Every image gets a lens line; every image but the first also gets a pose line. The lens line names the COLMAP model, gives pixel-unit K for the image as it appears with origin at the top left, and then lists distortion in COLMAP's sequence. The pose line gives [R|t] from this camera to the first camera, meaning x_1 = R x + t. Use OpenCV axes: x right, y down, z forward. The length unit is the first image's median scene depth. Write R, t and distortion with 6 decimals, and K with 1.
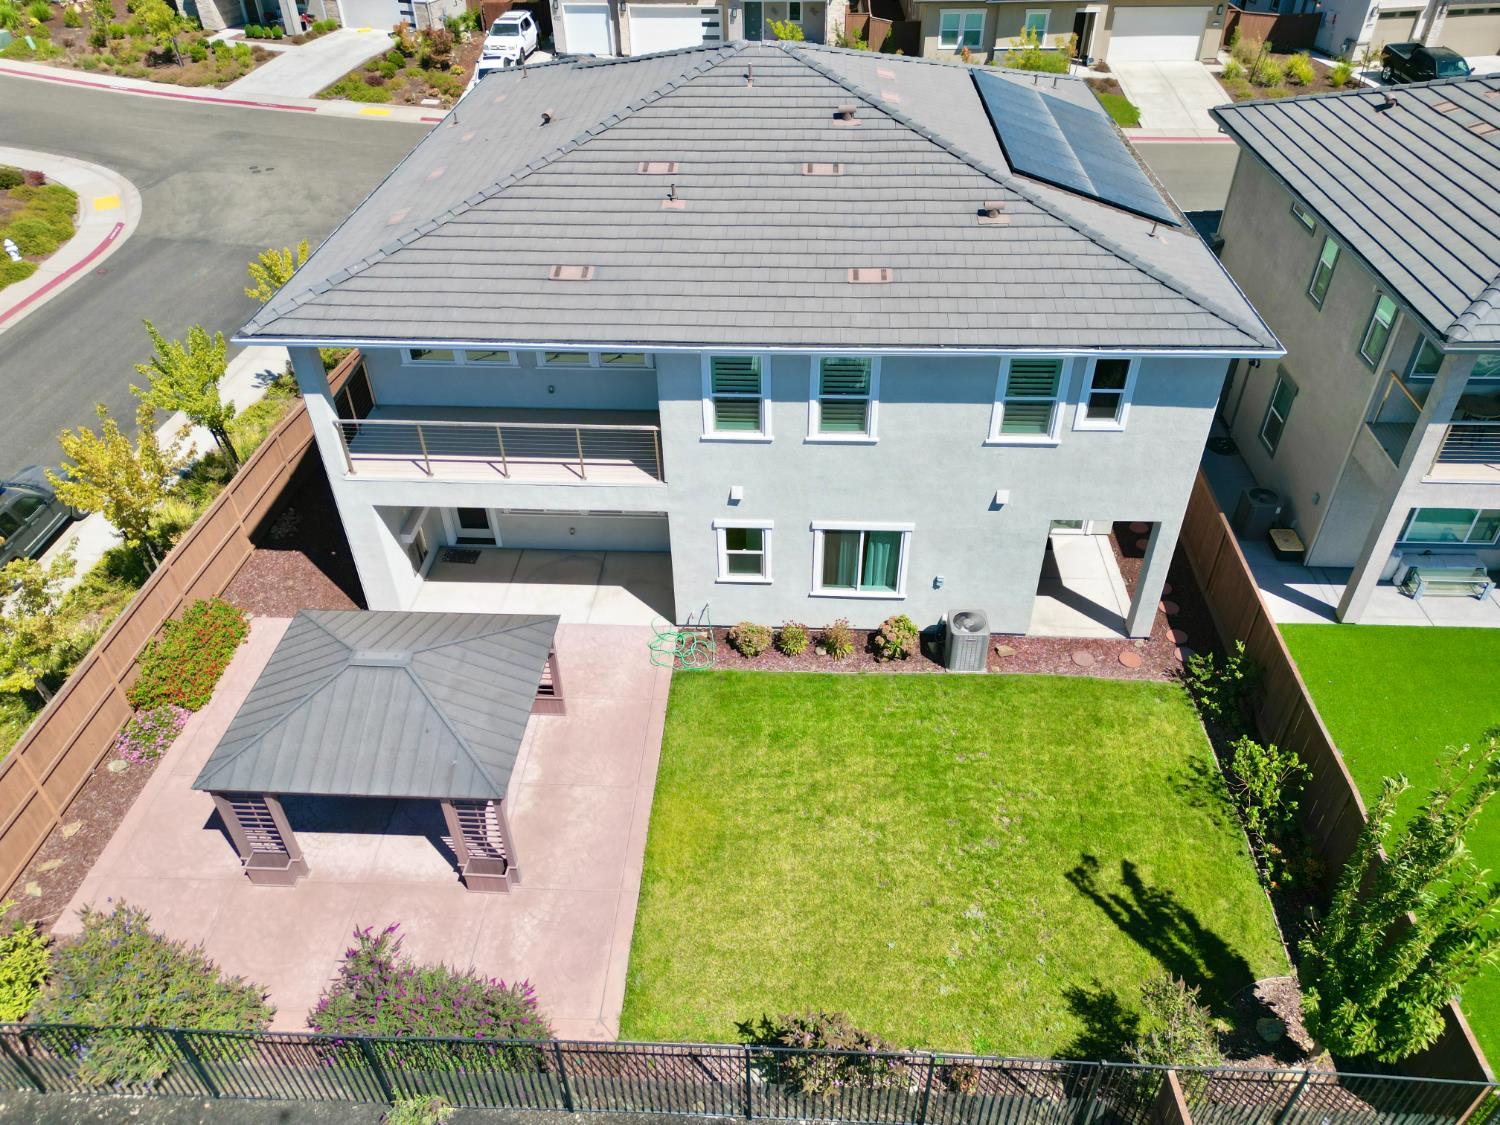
lens RADIAL K [[1053.5, 0, 750.0], [0, 1053.5, 562.5], [0, 0, 1]] dist [0.085432, -0.082278]
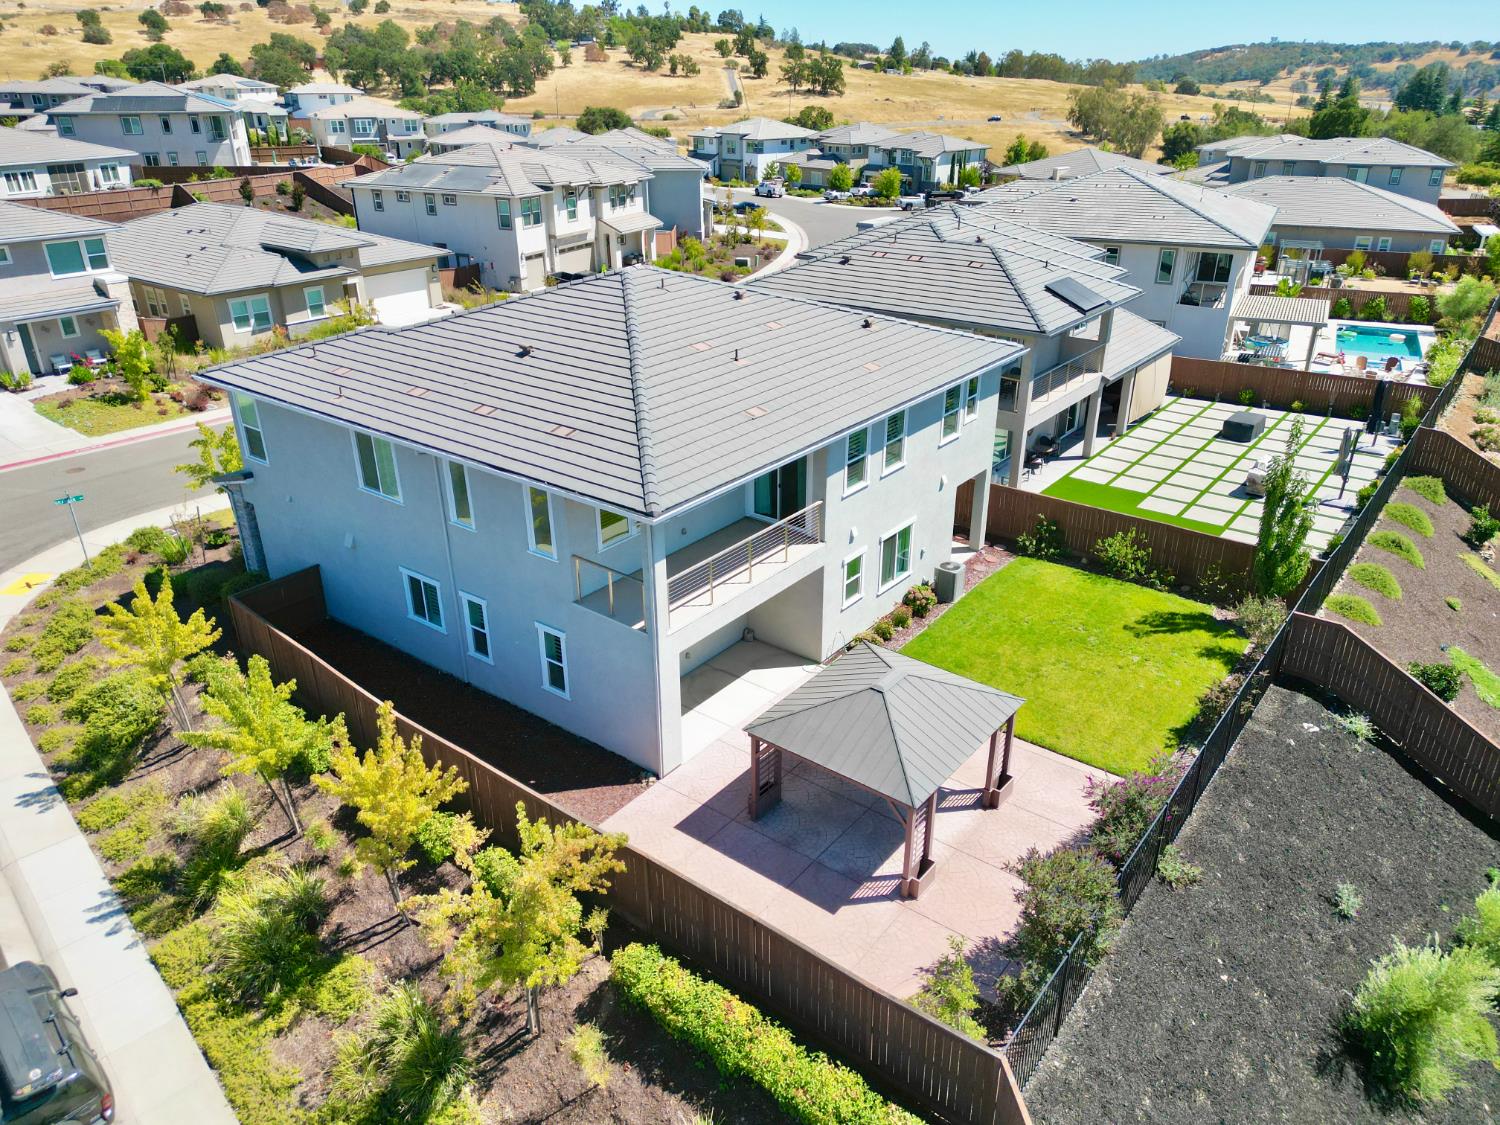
lens RADIAL K [[1053.5, 0, 750.0], [0, 1053.5, 562.5], [0, 0, 1]] dist [0.085432, -0.082278]
pose [[0.573869, -0.336941, 0.746421, -1.136427], [0.501432, 0.865182, 0.005035, -0.105967], [-0.647487, 0.371390, 0.665455, 0.163199]]
